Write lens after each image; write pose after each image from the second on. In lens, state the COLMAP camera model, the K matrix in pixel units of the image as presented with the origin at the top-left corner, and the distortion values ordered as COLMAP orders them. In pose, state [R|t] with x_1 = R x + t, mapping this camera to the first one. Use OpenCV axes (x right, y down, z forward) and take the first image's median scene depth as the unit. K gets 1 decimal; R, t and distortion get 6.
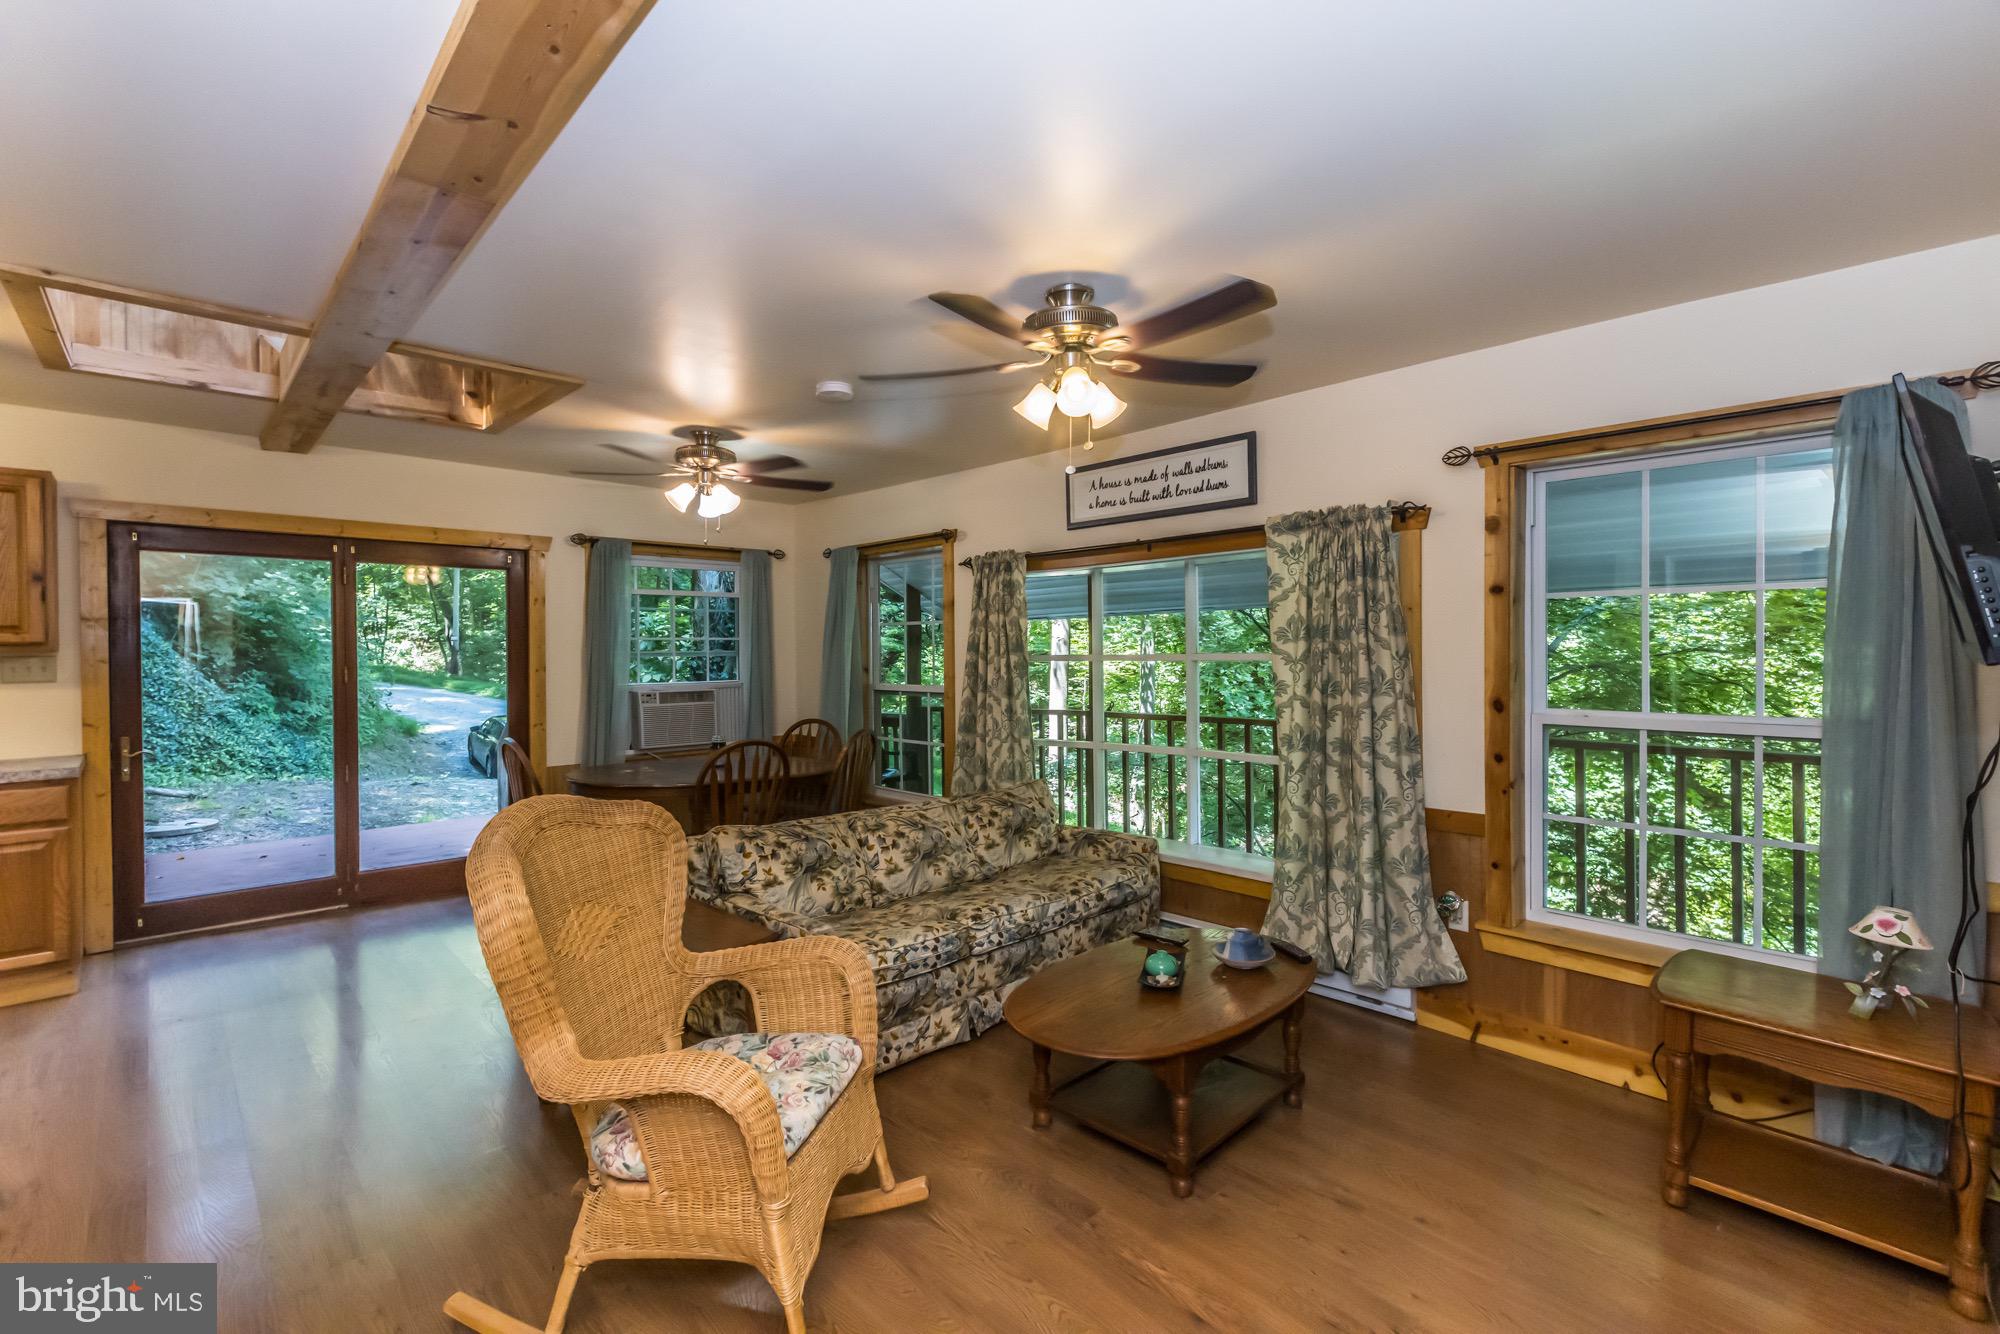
lens RADIAL K [[897.0, 0, 995.4], [0, 897.0, 651.5], [0, 0, 1]] dist [0.001777, -0.000062]
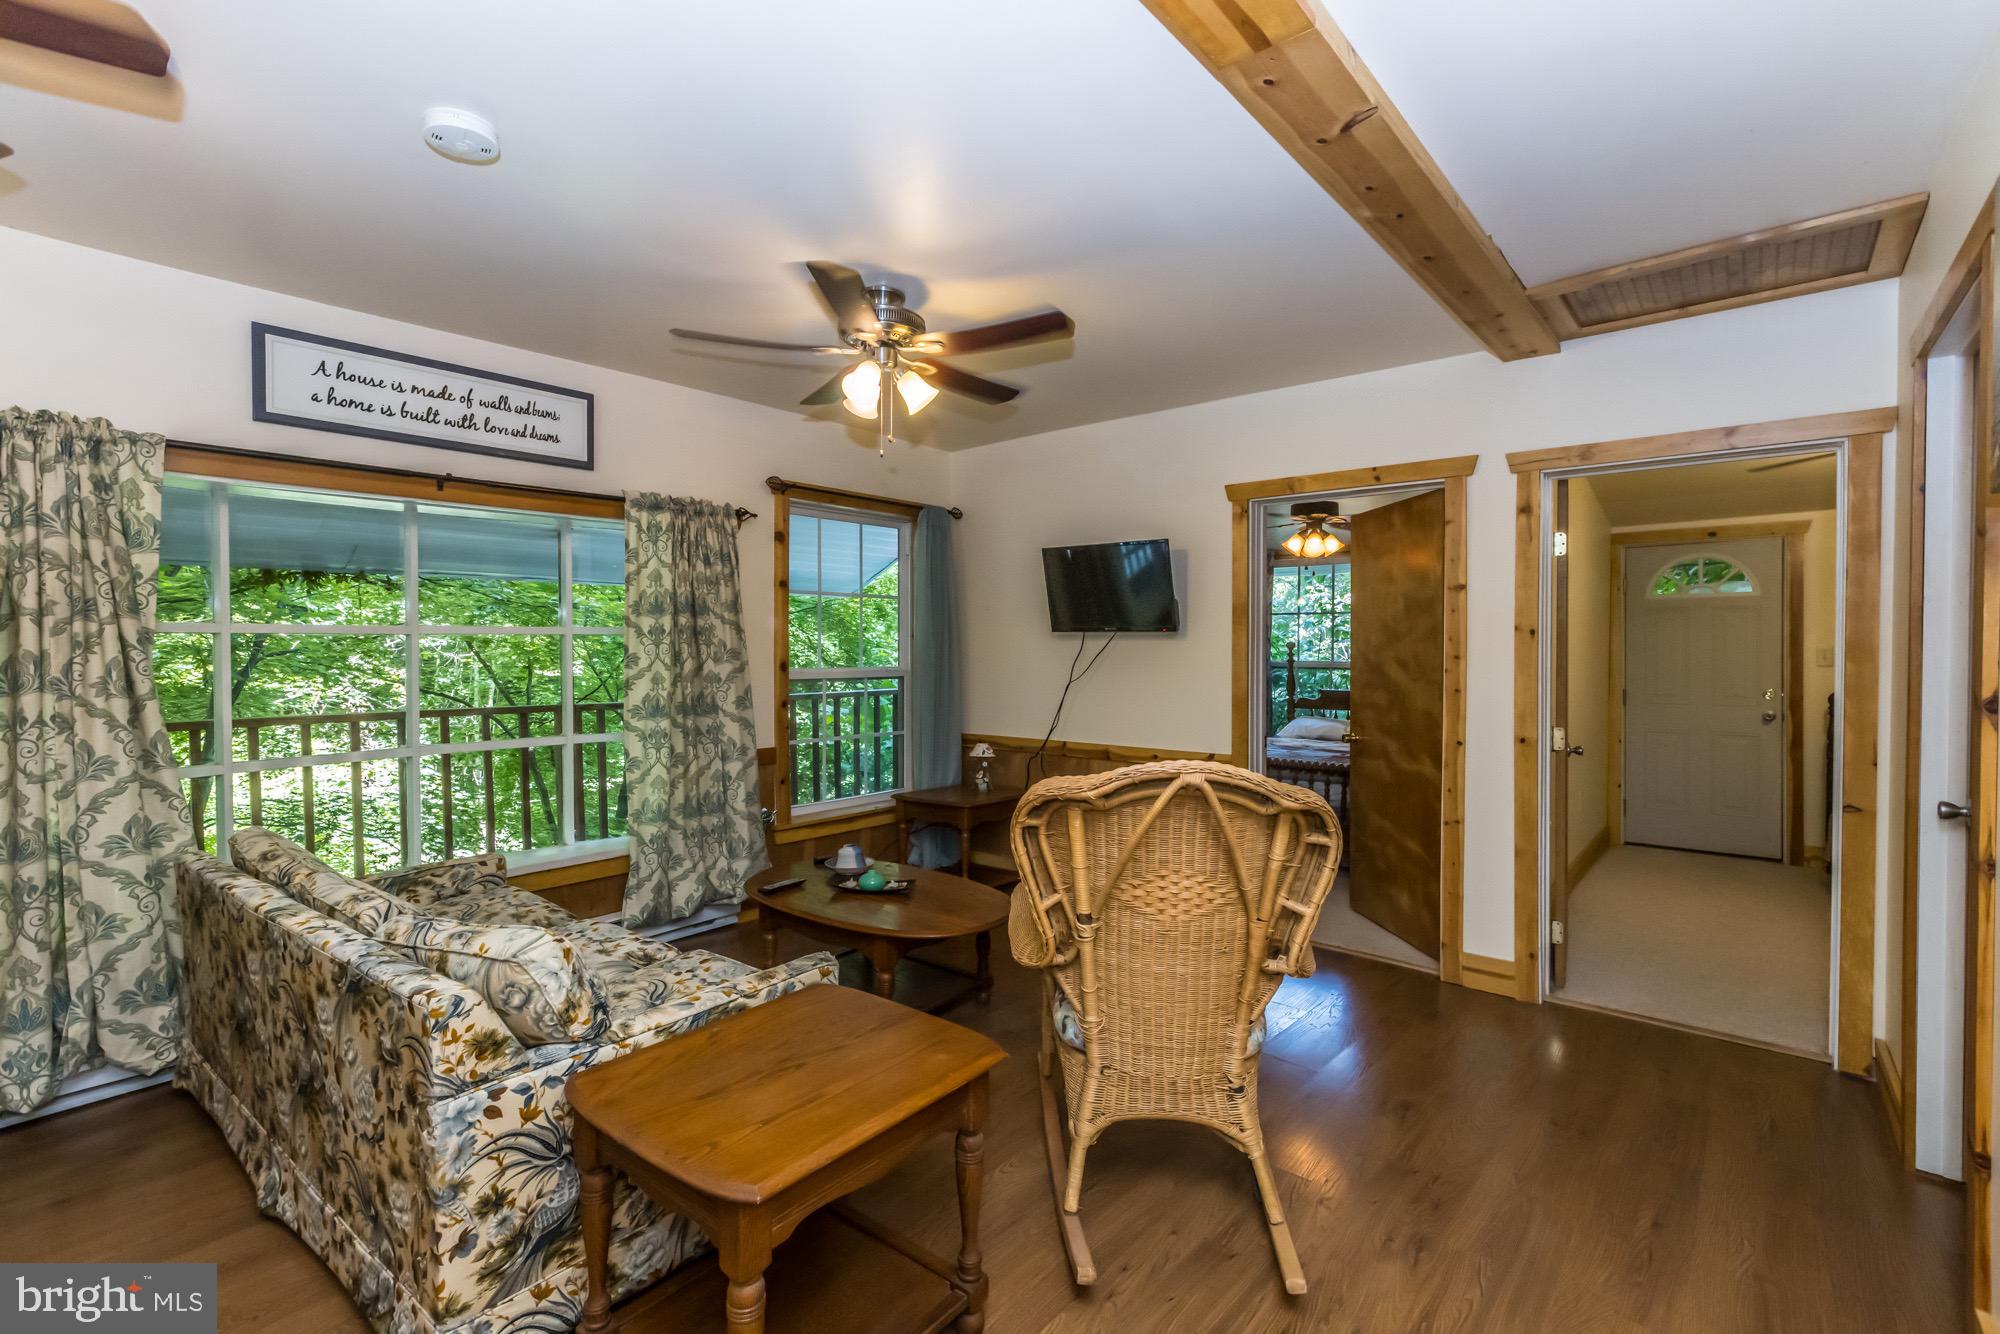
lens RADIAL K [[891.3, 0, 998.6], [0, 891.3, 670.0], [0, 0, 1]] dist [0.001347, -0.000328]
pose [[-0.111414, -0.019978, 0.993573, -0.434658], [0.002889, 0.999787, 0.020427, 0.018887], [-0.993770, 0.005146, -0.111333, 0.412612]]
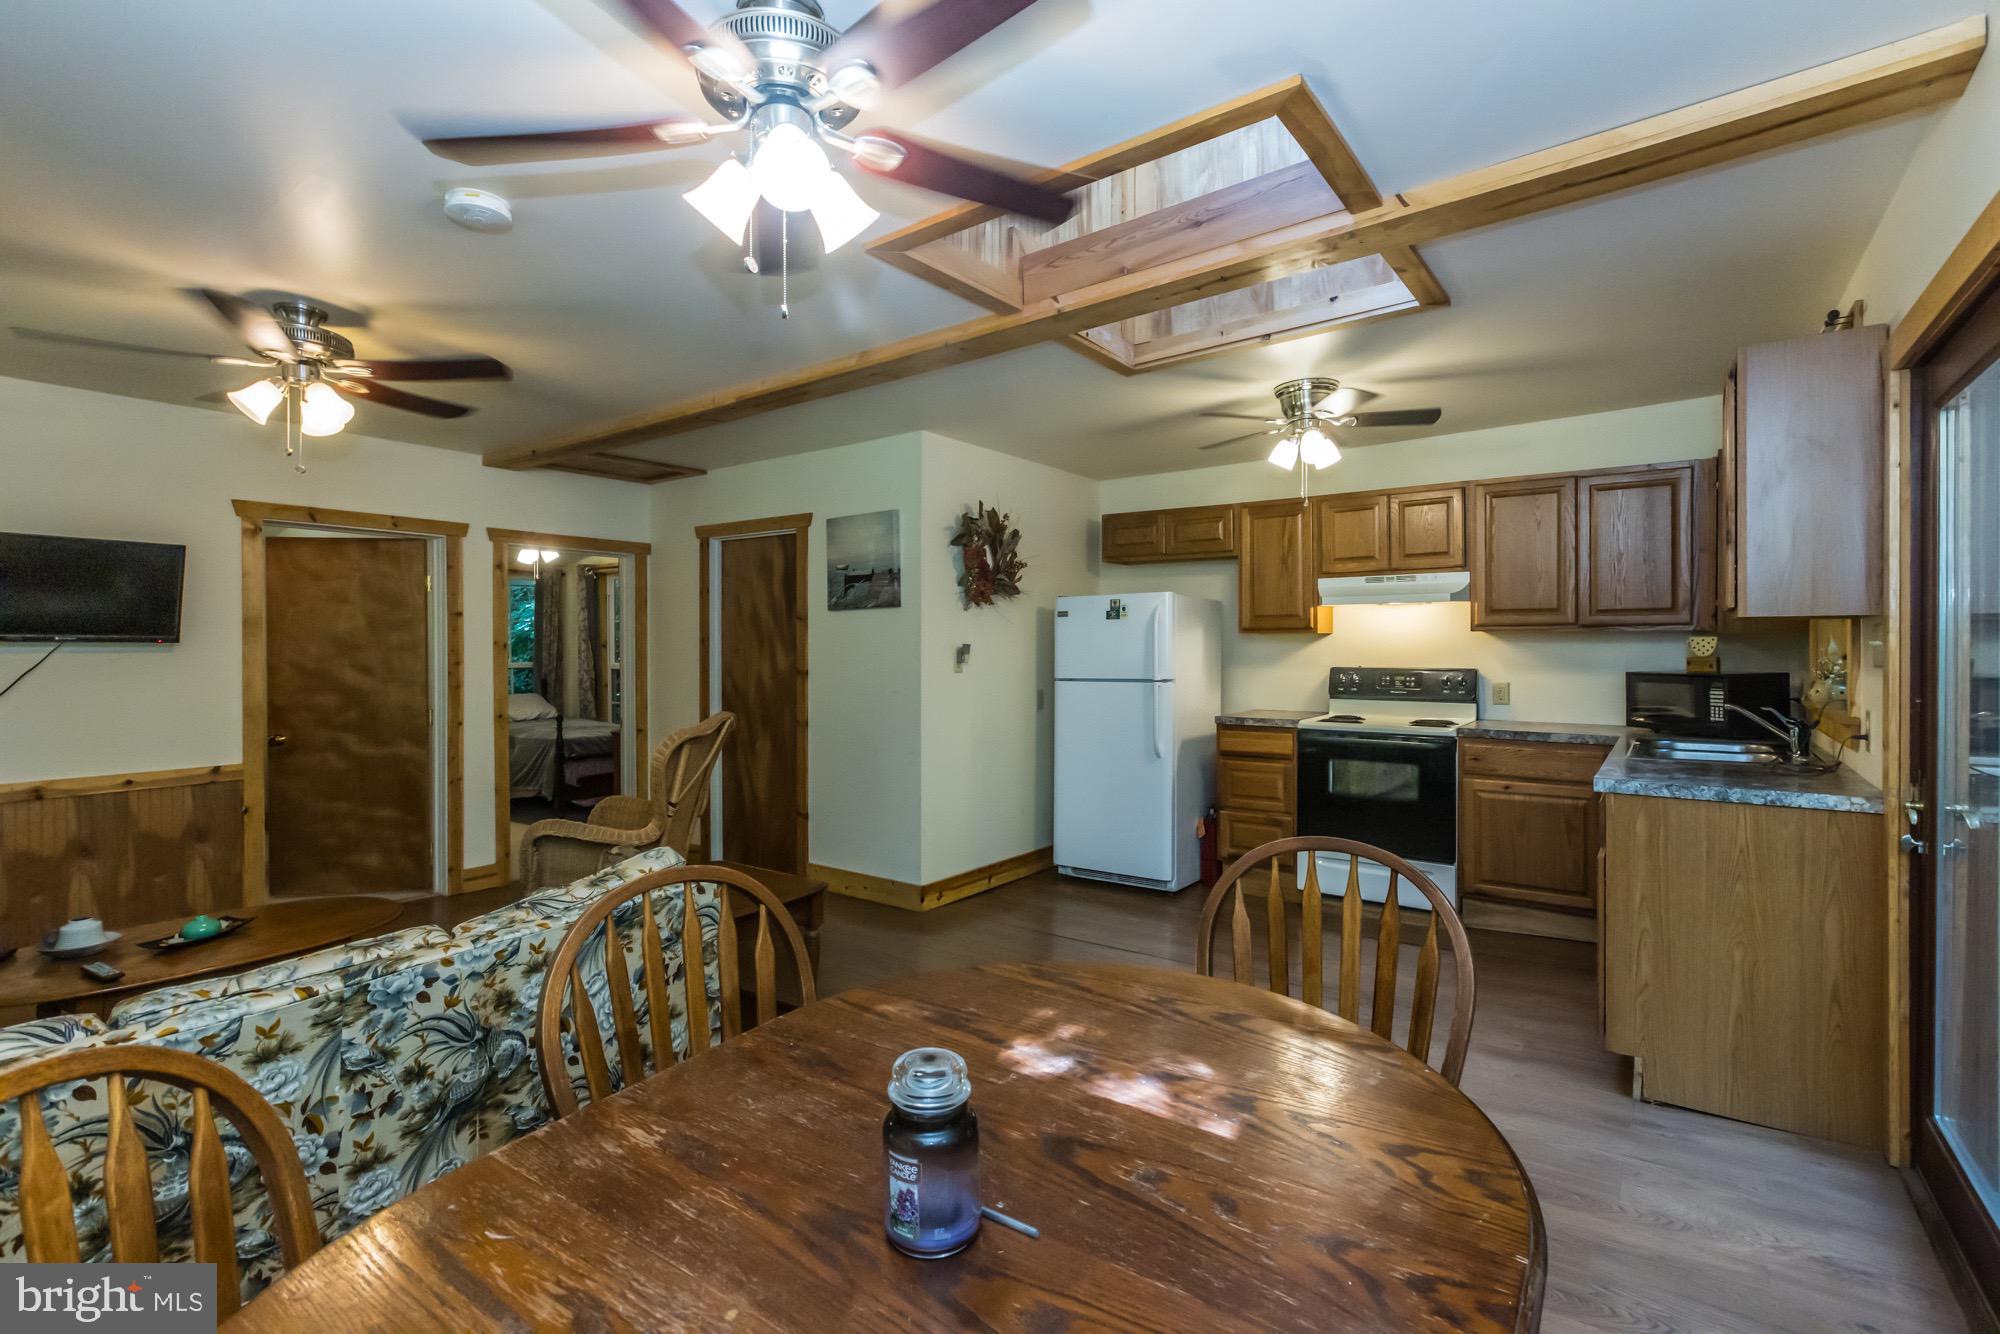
lens RADIAL K [[918.6, 0, 996.6], [0, 918.6, 648.0], [0, 0, 1]] dist [-0.000590, -0.000616]
pose [[-0.983353, 0.009591, -0.181451, -0.237289], [0.008508, 0.999941, 0.006742, 0.008573], [0.181505, 0.005086, -0.983377, 0.949521]]
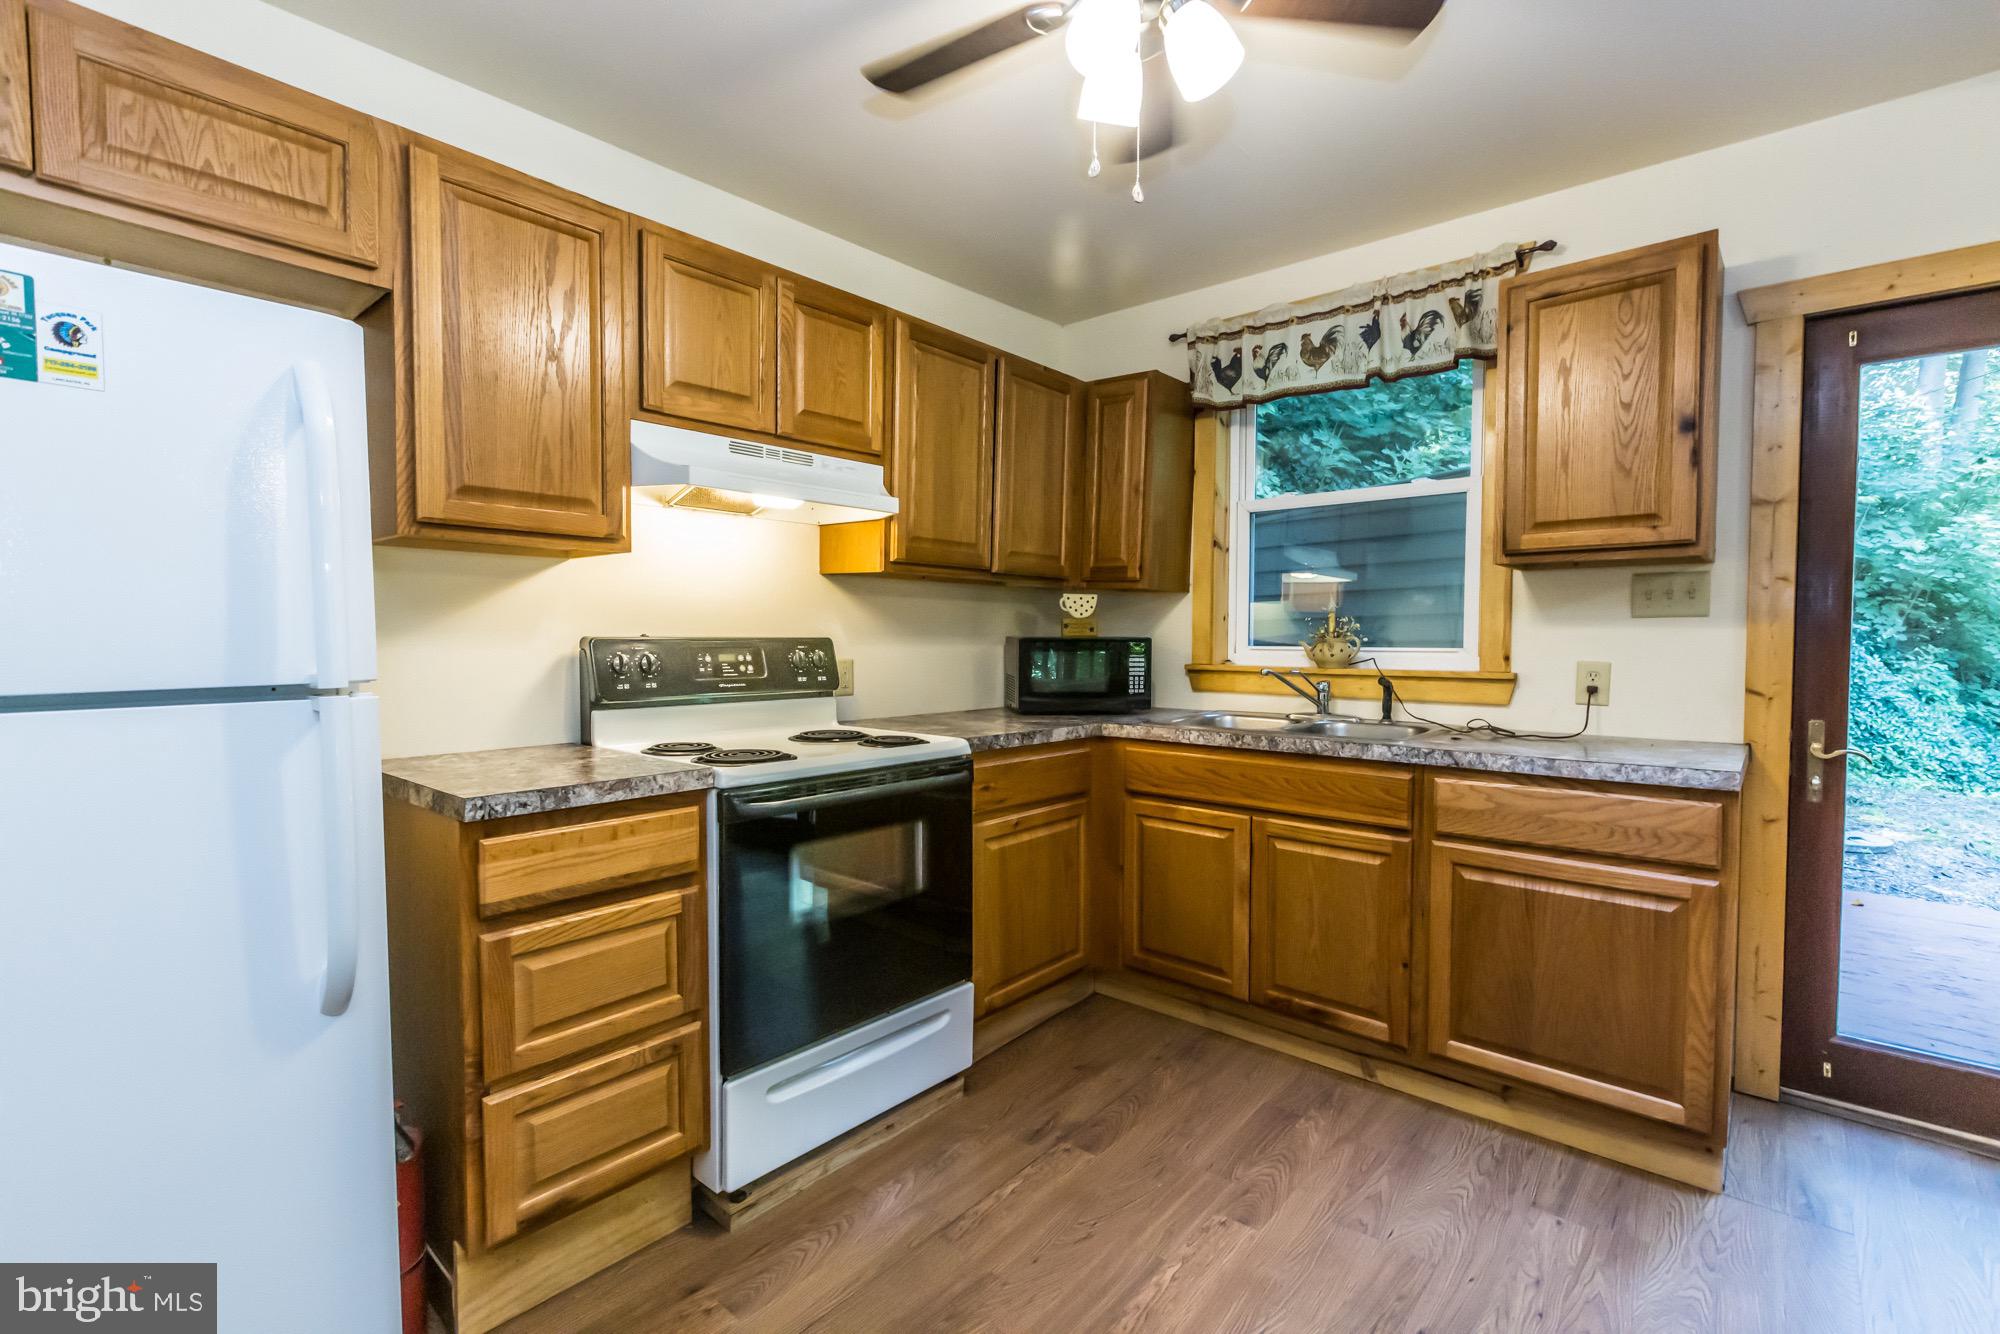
lens RADIAL K [[891.3, 0, 998.6], [0, 891.3, 670.0], [0, 0, 1]] dist [0.001347, -0.000328]
pose [[0.092119, 0.045586, -0.994704, -0.326491], [-0.006511, 0.998958, 0.045178, 0.029958], [0.995727, 0.002314, 0.092320, 0.312413]]
